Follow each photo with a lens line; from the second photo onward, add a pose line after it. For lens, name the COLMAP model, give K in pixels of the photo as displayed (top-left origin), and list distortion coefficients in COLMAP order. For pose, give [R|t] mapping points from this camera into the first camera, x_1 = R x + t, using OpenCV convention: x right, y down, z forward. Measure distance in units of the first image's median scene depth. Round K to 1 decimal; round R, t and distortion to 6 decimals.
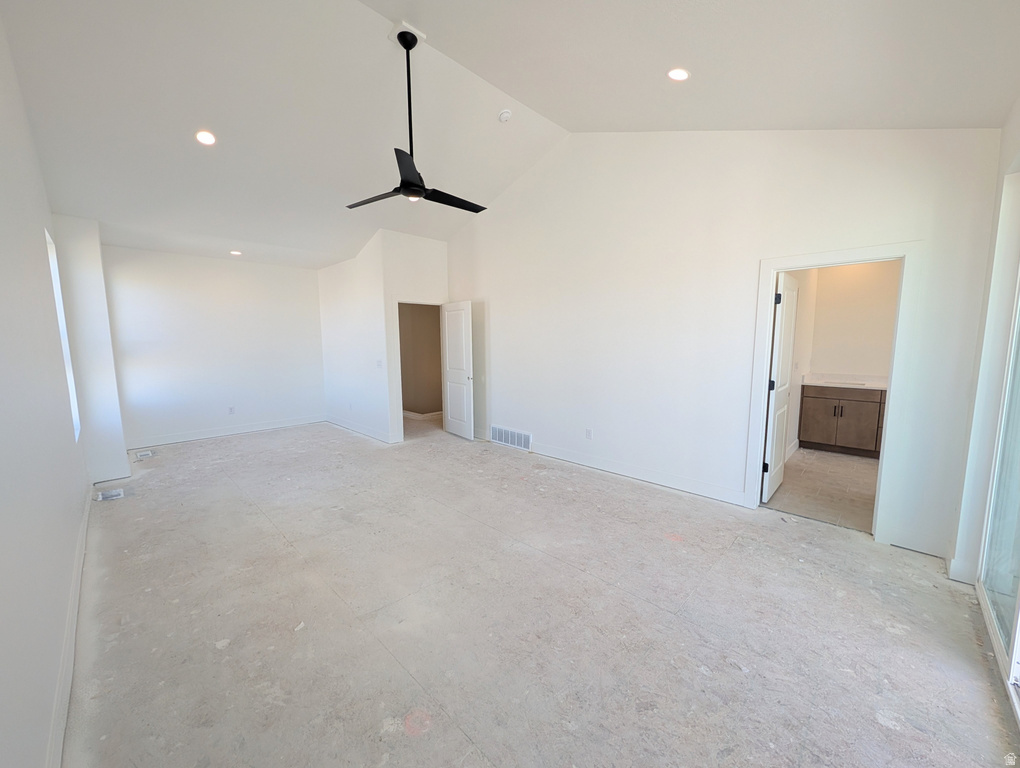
lens RADIAL K [[391.7, 0, 512.2], [0, 391.7, 384.6], [0, 0, 1]] dist [0.001412, 0.000119]
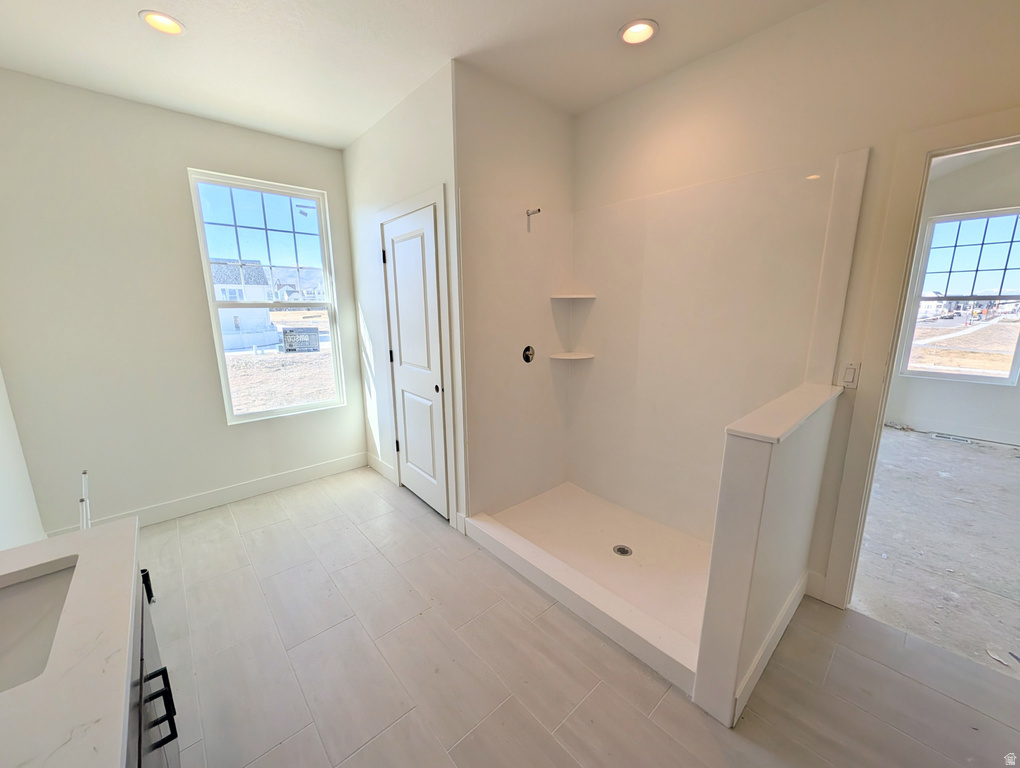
lens RADIAL K [[391.7, 0, 512.2], [0, 391.7, 384.6], [0, 0, 1]] dist [0.001412, 0.000119]
pose [[-0.997507, -0.001972, 0.070540, 1.288416], [0.019806, 0.951604, 0.306687, -0.161327], [-0.067731, 0.307320, -0.949193, 1.391191]]
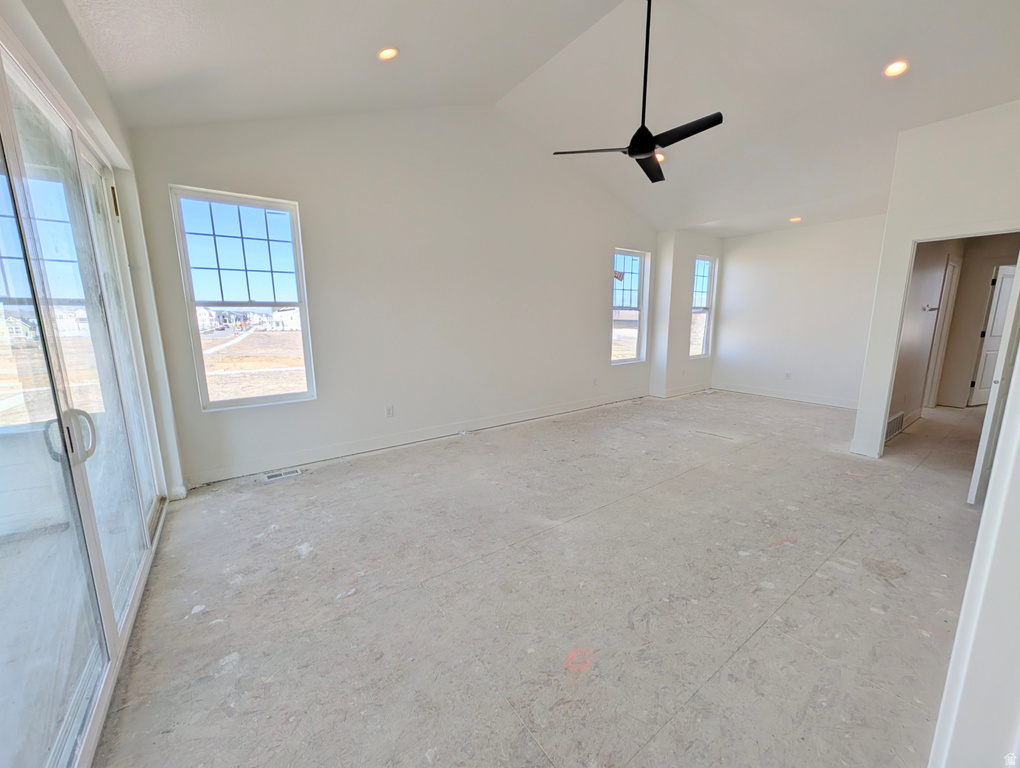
lens RADIAL K [[391.7, 0, 512.2], [0, 391.7, 384.6], [0, 0, 1]] dist [0.001412, 0.000119]
pose [[-0.173549, 0.177388, -0.968718, 0.804439], [-0.105931, 0.974575, 0.197438, -0.076813], [0.979111, 0.136883, -0.150346, 0.845485]]
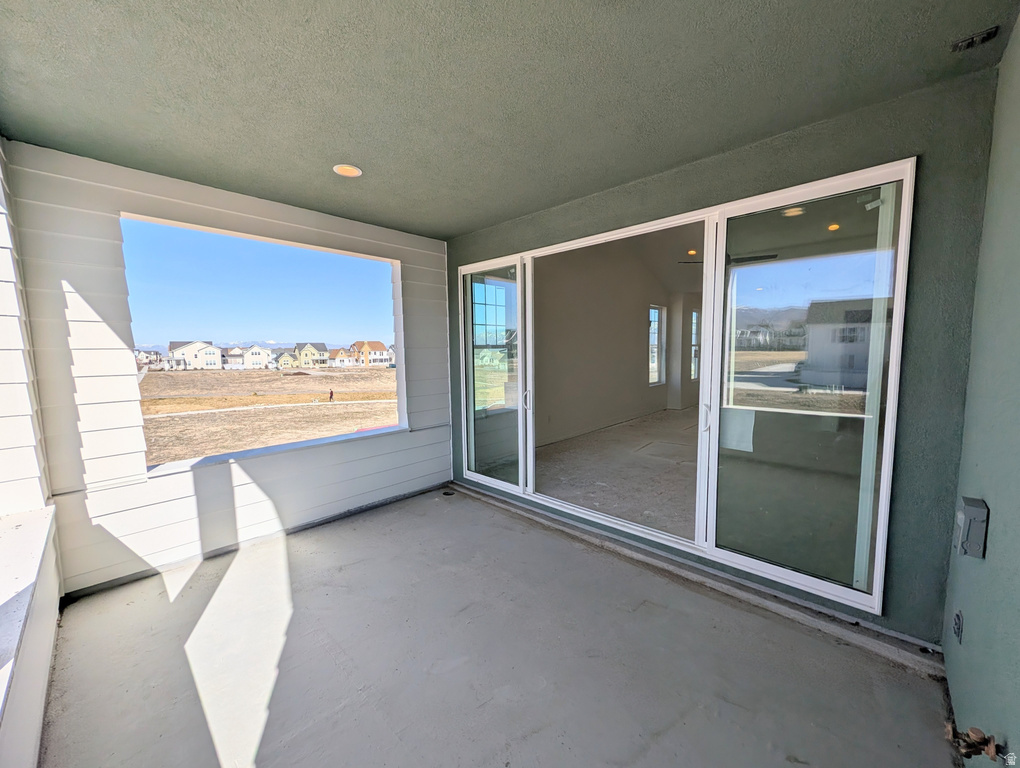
lens RADIAL K [[391.7, 0, 512.2], [0, 391.7, 384.6], [0, 0, 1]] dist [0.001412, 0.000119]
pose [[0.017589, 0.093472, -0.995467, 1.471283], [-0.100225, 0.990771, 0.091260, -0.006567], [0.994809, 0.098166, 0.026795, 0.035869]]
